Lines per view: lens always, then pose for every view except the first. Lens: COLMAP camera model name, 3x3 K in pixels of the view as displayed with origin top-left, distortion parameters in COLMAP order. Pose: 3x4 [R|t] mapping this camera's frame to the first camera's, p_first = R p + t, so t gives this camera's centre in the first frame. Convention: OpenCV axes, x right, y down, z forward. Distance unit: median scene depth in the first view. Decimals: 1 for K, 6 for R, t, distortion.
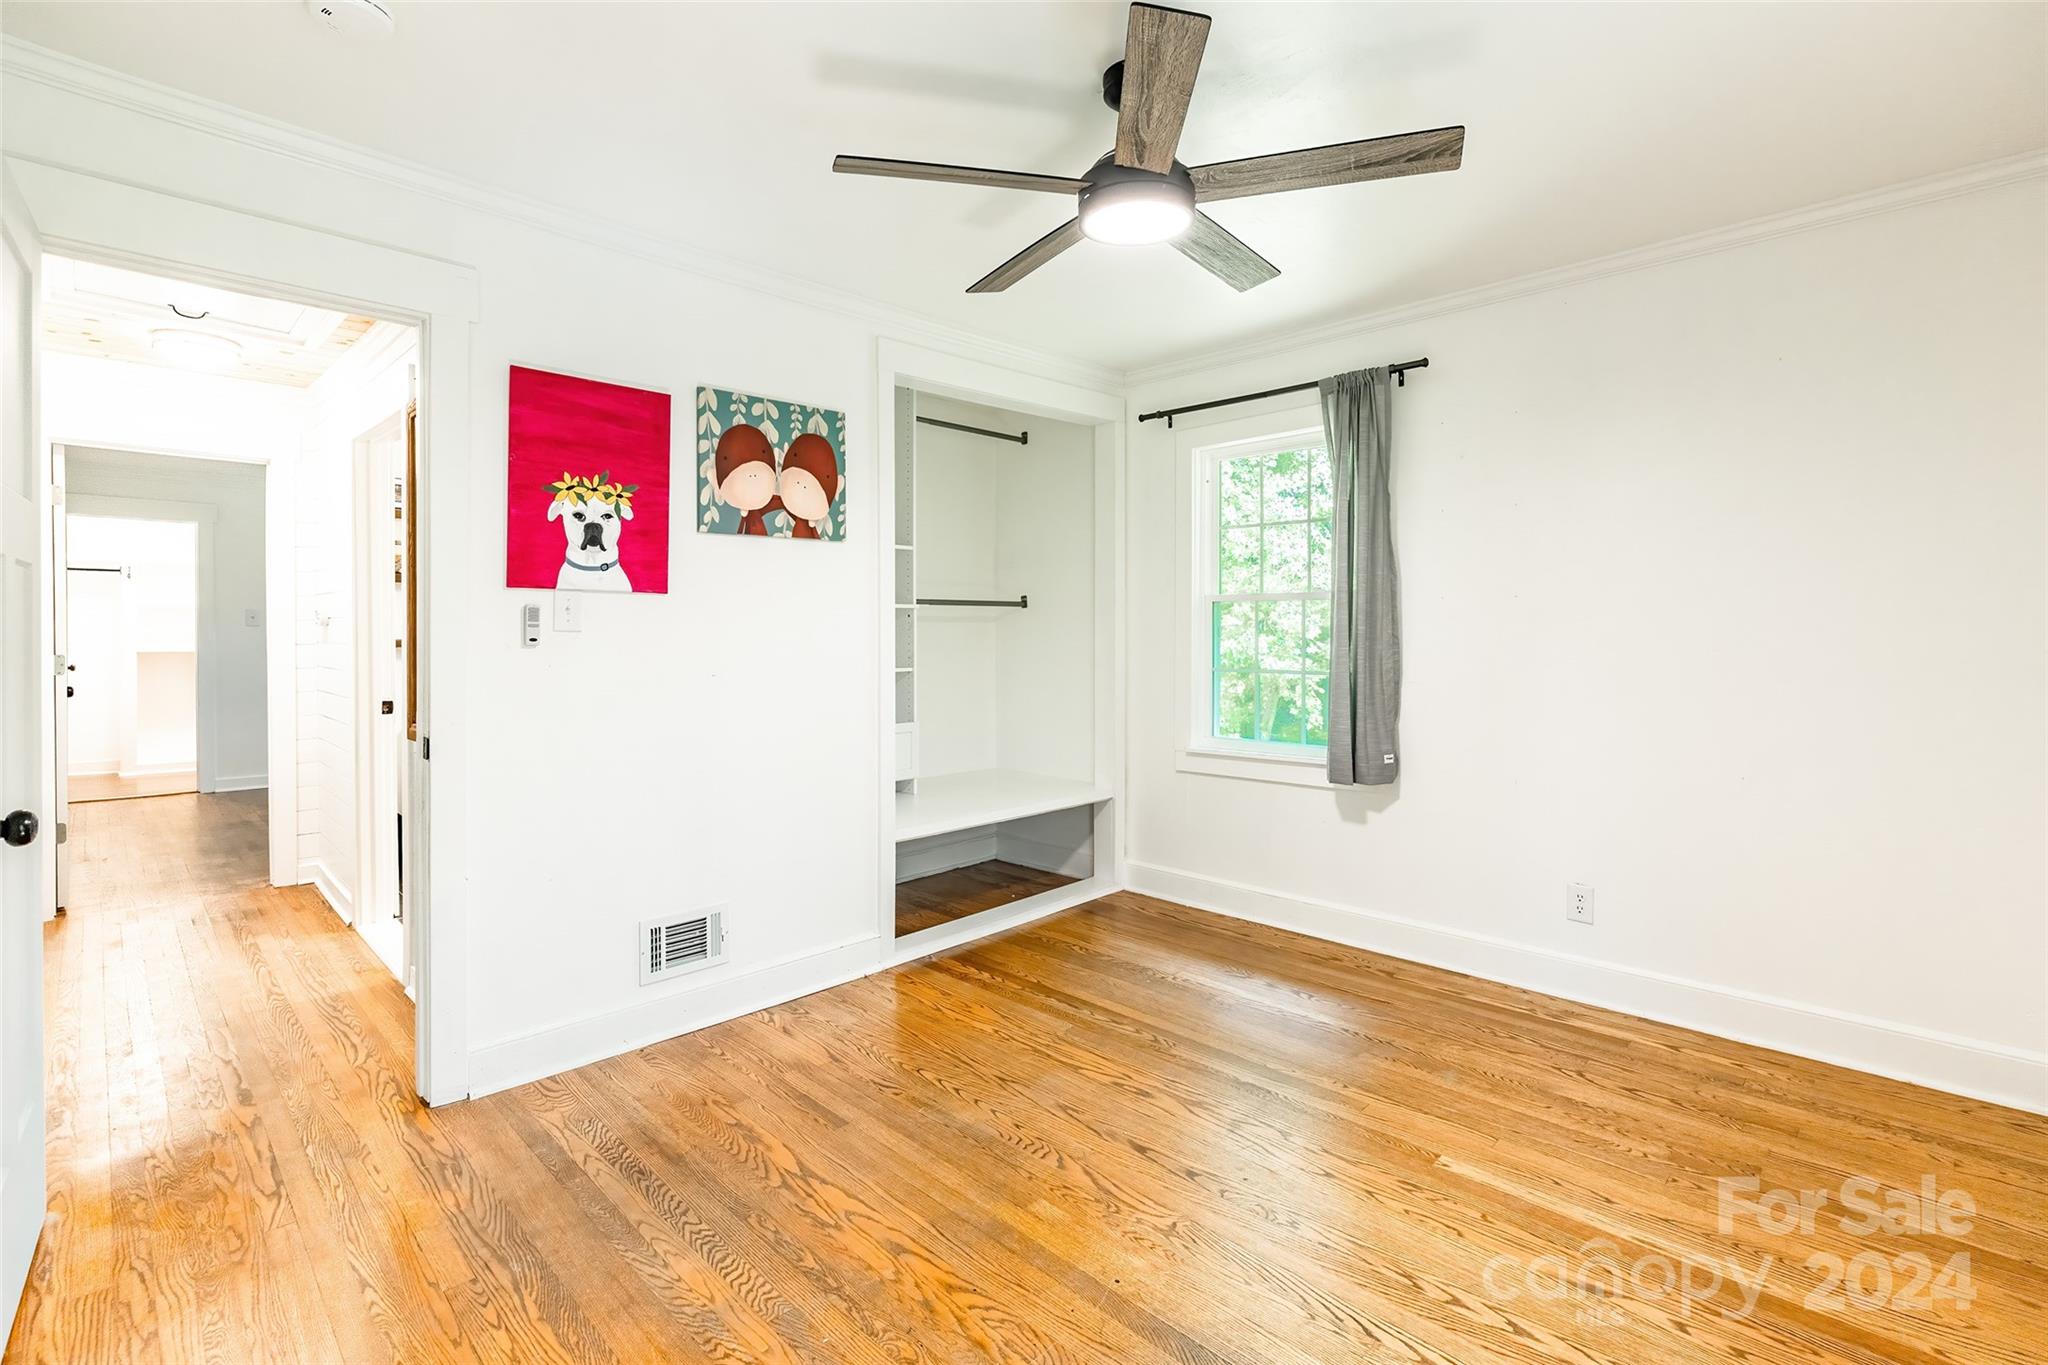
lens RADIAL K [[946.9, 0, 1018.0], [0, 946.9, 635.4], [0, 0, 1]] dist [-0.019129, 0.000093]
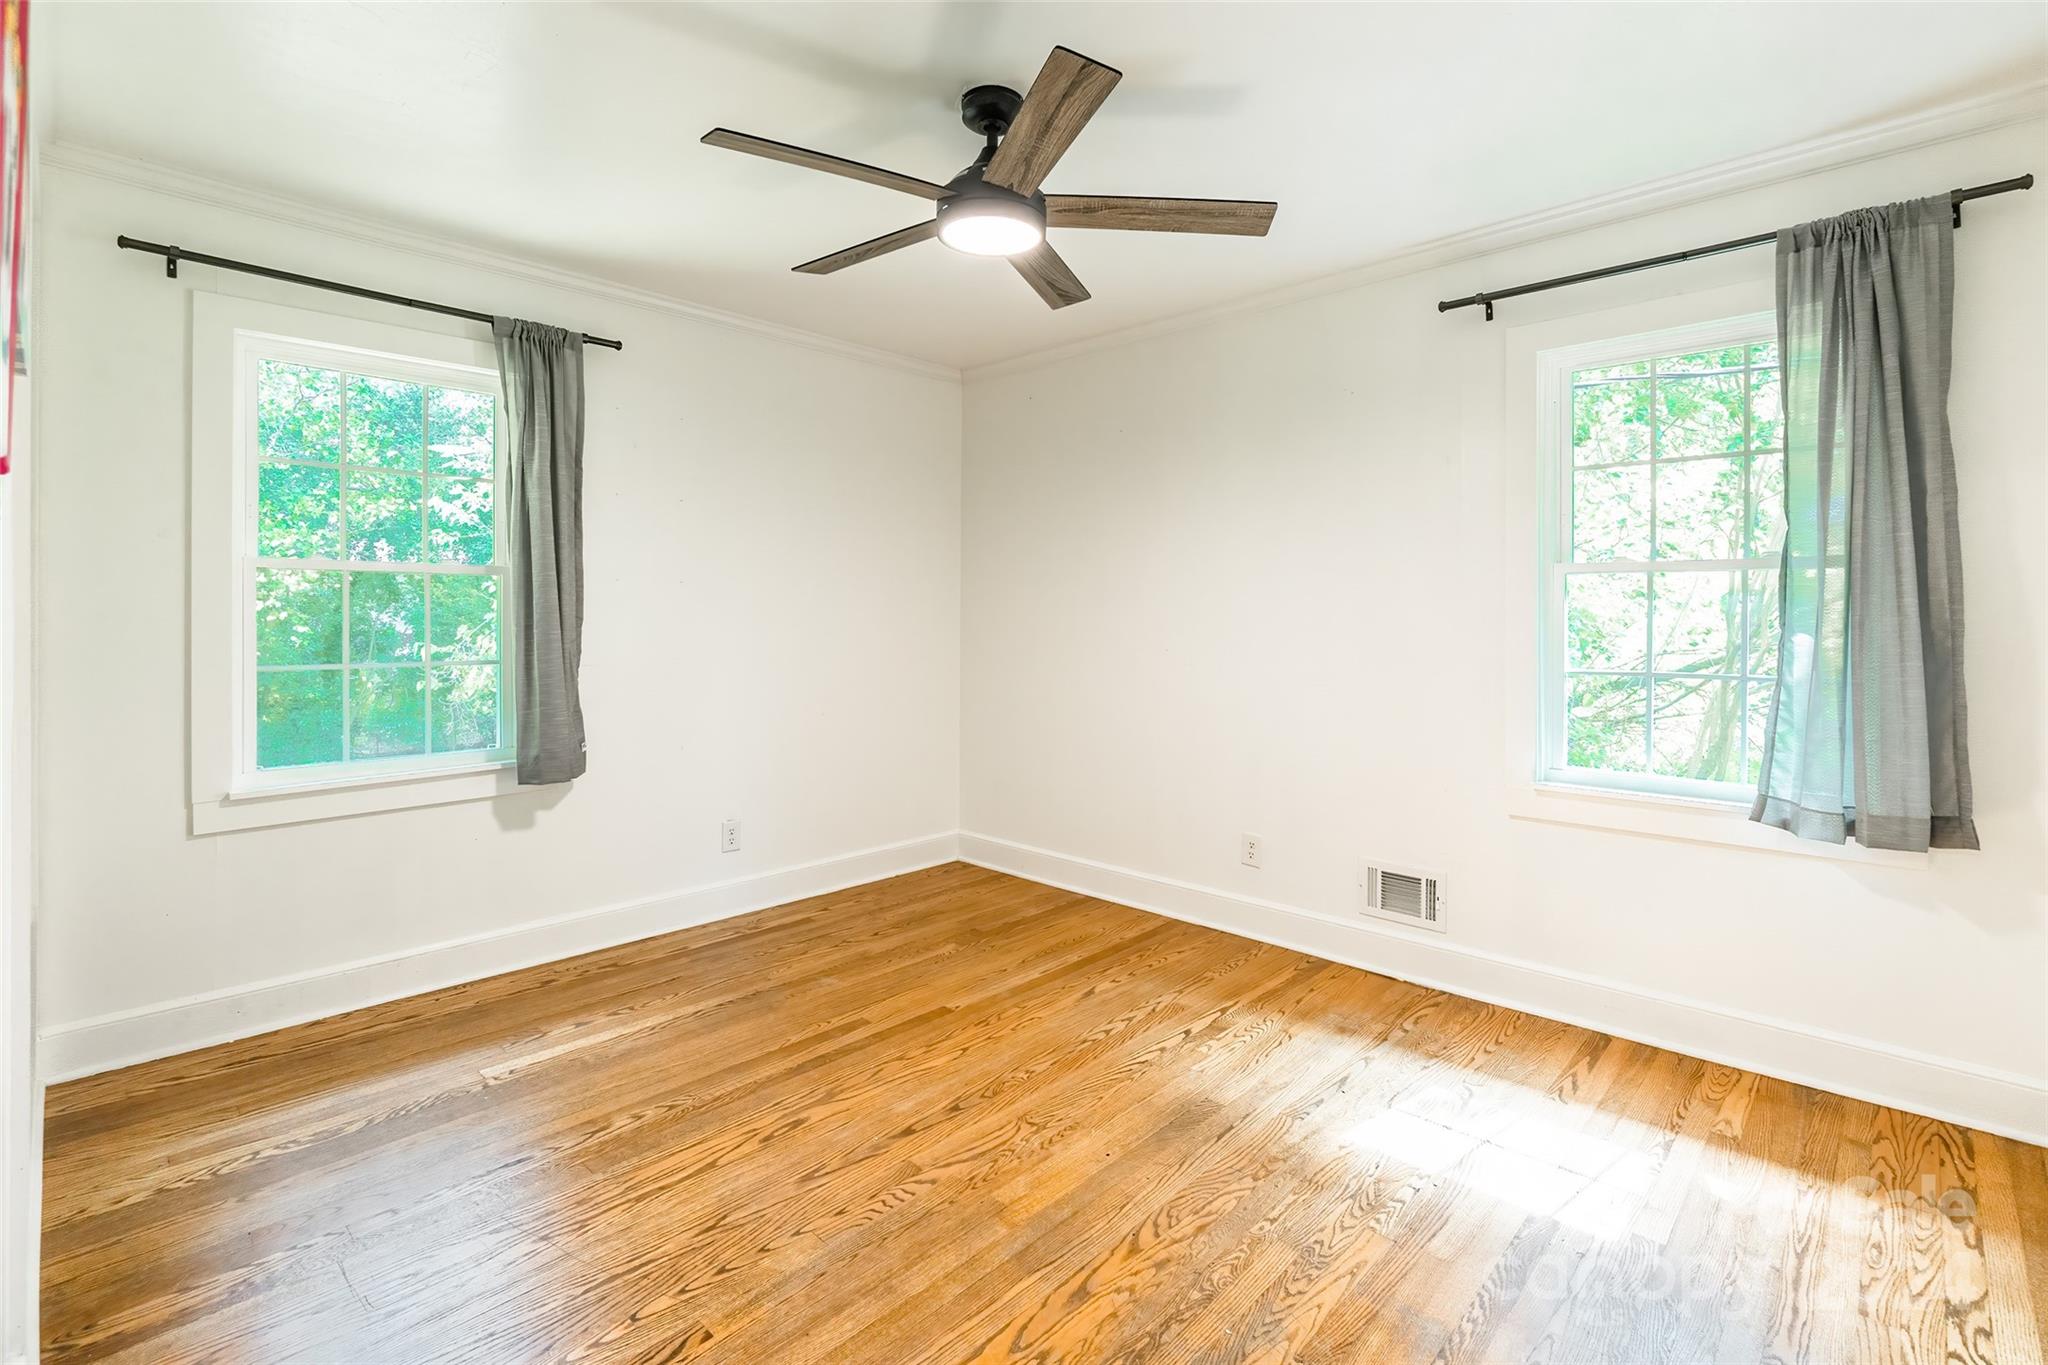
lens RADIAL K [[932.2, 0, 1016.1], [0, 932.2, 611.7], [0, 0, 1]] dist [-0.014824, 0.000047]
pose [[-0.023772, 0.002473, 0.999714, -0.741658], [0.002540, 0.999994, -0.002413, -0.002792], [-0.999714, 0.002481, -0.023778, 0.785711]]
